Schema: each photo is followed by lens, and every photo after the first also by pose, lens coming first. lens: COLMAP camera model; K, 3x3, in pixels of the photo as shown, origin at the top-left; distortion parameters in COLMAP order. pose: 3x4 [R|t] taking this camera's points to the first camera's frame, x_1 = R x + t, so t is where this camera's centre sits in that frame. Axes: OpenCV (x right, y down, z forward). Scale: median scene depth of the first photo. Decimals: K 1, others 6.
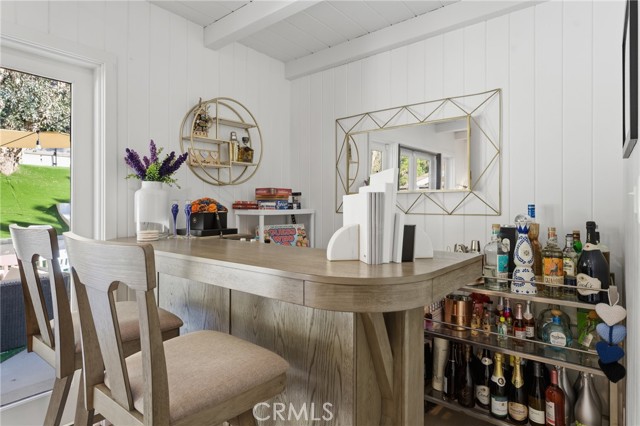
lens RADIAL K [[361.0, 0, 317.9], [0, 361.0, 204.0], [0, 0, 1]] dist [0.003384, -0.000052]
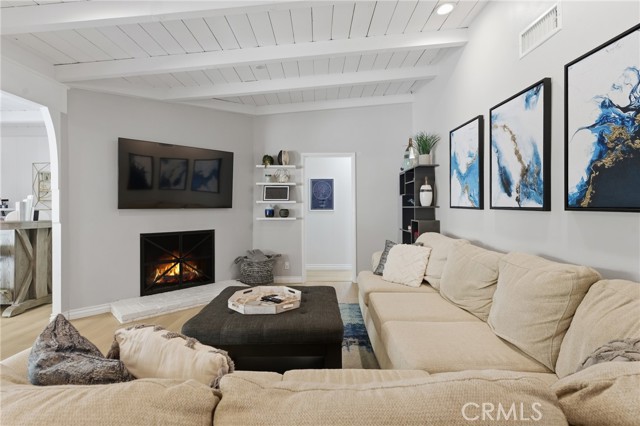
lens RADIAL K [[305.9, 0, 321.0], [0, 305.9, 203.2], [0, 0, 1]] dist [-0.003556, 0.000862]
pose [[0.770183, 0.000139, 0.637823, 0.373826], [0.004869, 0.999970, -0.006098, 0.010631], [-0.637804, 0.007802, 0.770159, -2.441159]]
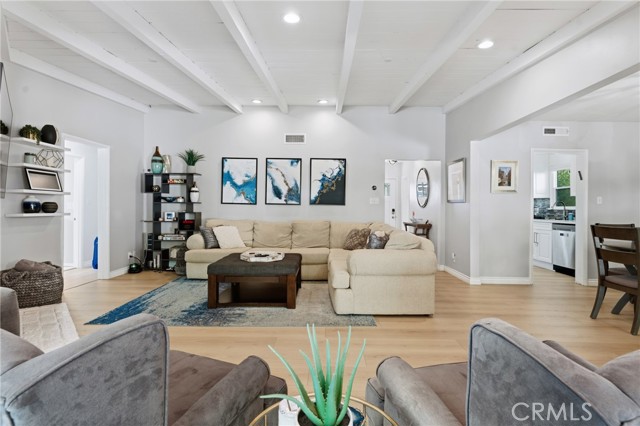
lens RADIAL K [[305.9, 0, 321.1], [0, 305.9, 207.2], [0, 0, 1]] dist [-0.003556, 0.000862]
pose [[-0.625299, -0.006721, 0.780357, -1.070159], [-0.012118, 0.999926, -0.001098, 0.066607], [-0.780291, -0.010143, -0.625334, -0.006728]]
